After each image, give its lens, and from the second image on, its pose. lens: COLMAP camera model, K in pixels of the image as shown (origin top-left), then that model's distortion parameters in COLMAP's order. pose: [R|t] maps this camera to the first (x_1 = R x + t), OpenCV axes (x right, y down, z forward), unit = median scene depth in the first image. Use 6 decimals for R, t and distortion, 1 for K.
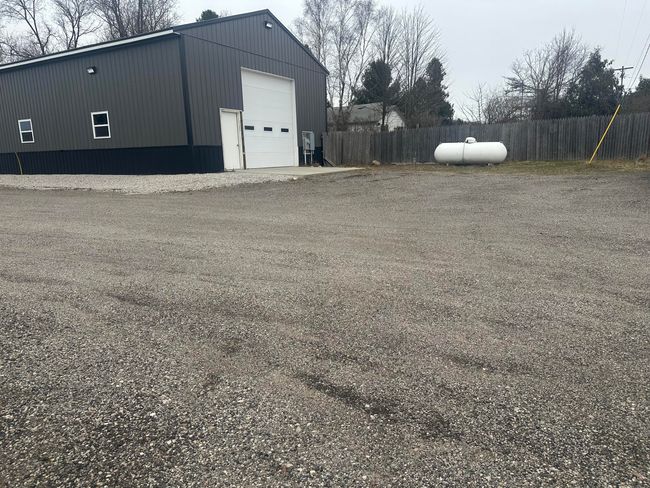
lens RADIAL K [[451.4, 0, 321.6], [0, 451.4, 247.0], [0, 0, 1]] dist [0.060237, -0.078307]
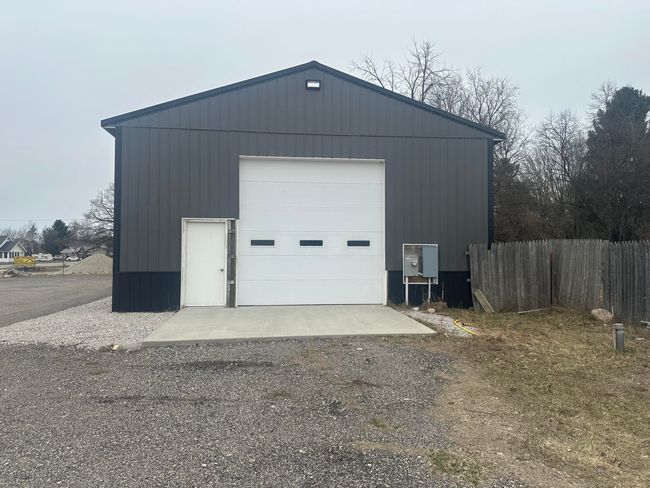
lens RADIAL K [[453.4, 0, 323.0], [0, 453.4, 245.5], [0, 0, 1]] dist [0.077121, 0.000471]
pose [[0.593087, 0.010317, -0.805072, 0.370621], [-0.175732, 0.977469, -0.116933, -0.180679], [0.785726, 0.210829, 0.581537, 0.631946]]
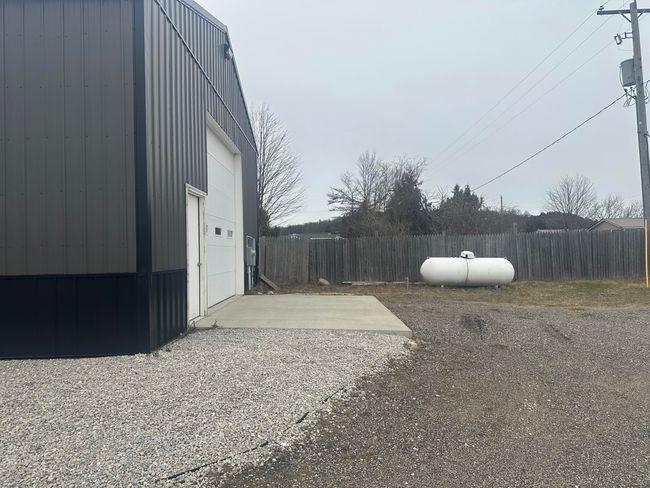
lens RADIAL K [[451.4, 0, 324.9], [0, 451.4, 241.8], [0, 0, 1]] dist [0.060237, -0.078307]
pose [[0.867745, 0.022353, 0.496506, -0.262321], [0.092967, 0.974056, -0.206331, -0.122571], [-0.488237, 0.225201, 0.843154, 0.477276]]
